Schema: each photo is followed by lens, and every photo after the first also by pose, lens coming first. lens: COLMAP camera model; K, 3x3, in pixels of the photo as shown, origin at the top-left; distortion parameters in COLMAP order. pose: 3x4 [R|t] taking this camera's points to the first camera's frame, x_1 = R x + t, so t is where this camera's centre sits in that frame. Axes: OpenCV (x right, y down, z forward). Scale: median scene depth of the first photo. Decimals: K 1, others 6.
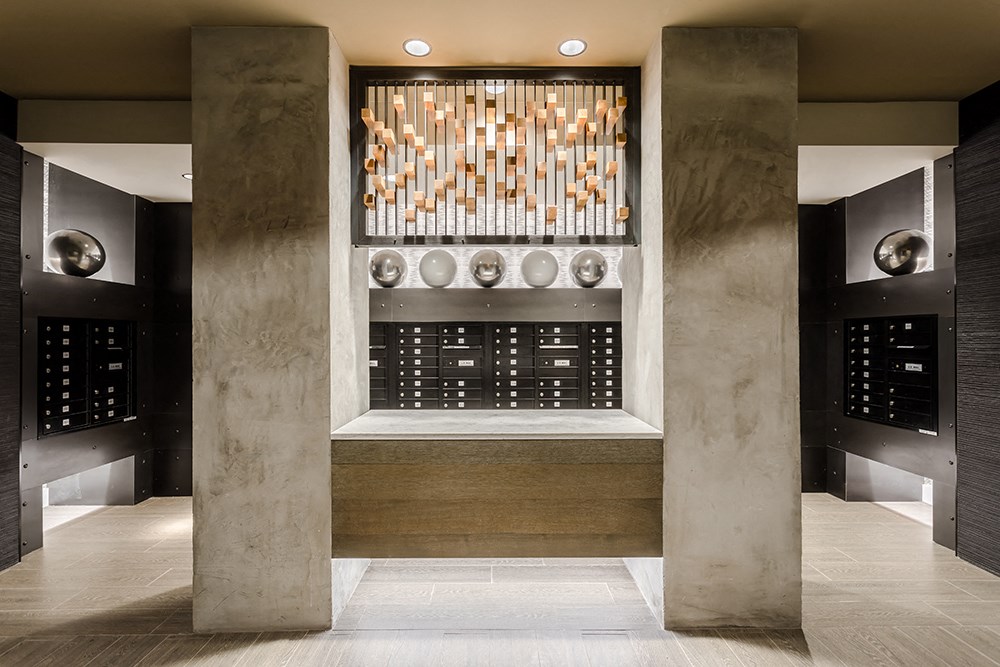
lens RADIAL K [[474.7, 0, 497.9], [0, 474.7, 335.2], [0, 0, 1]] dist [0.004093, 0.000215]
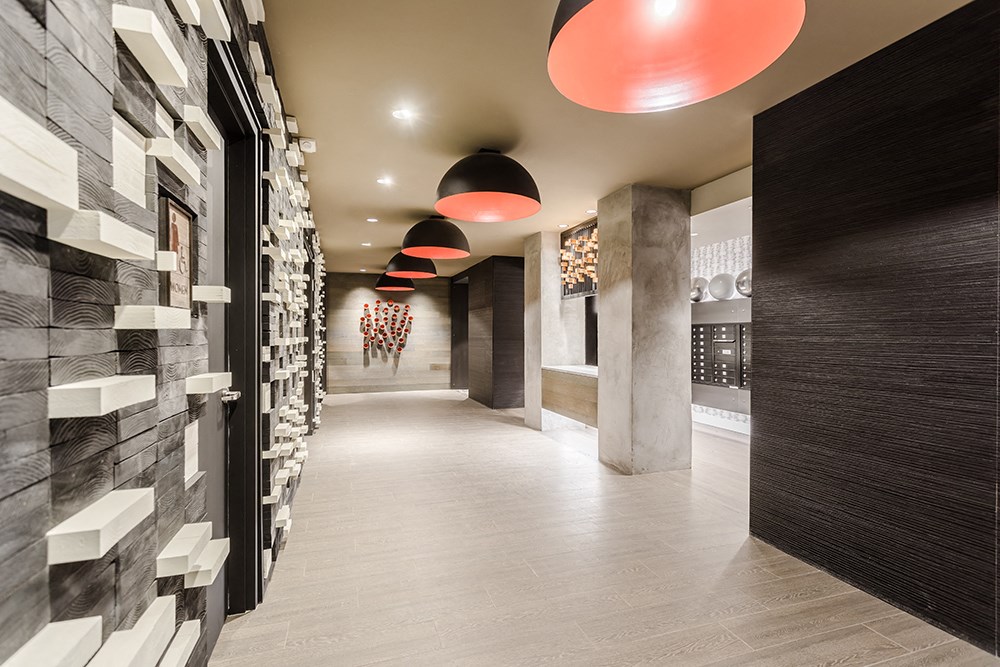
lens RADIAL K [[474.7, 0, 500.1], [0, 474.7, 332.7], [0, 0, 1]] dist [0.004093, 0.000215]
pose [[0.305345, -0.004987, -0.952229, 2.325620], [0.008599, 0.999960, -0.002479, -0.002458], [0.952203, -0.007431, 0.305375, -0.161399]]
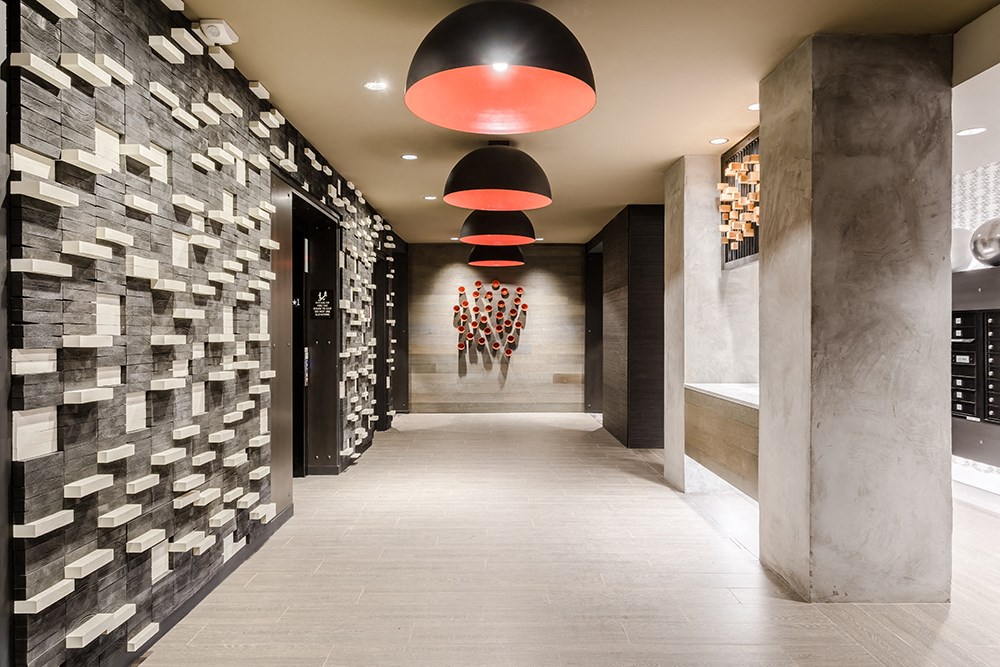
lens RADIAL K [[660.0, 0, 499.7], [0, 660.0, 333.7], [0, 0, 1]] dist [0.010391, 0.001300]
pose [[-0.004262, 0.003505, -0.999985, 2.029760], [0.008582, 0.999957, 0.003468, 0.003520], [0.999954, -0.008567, -0.004292, 0.303753]]
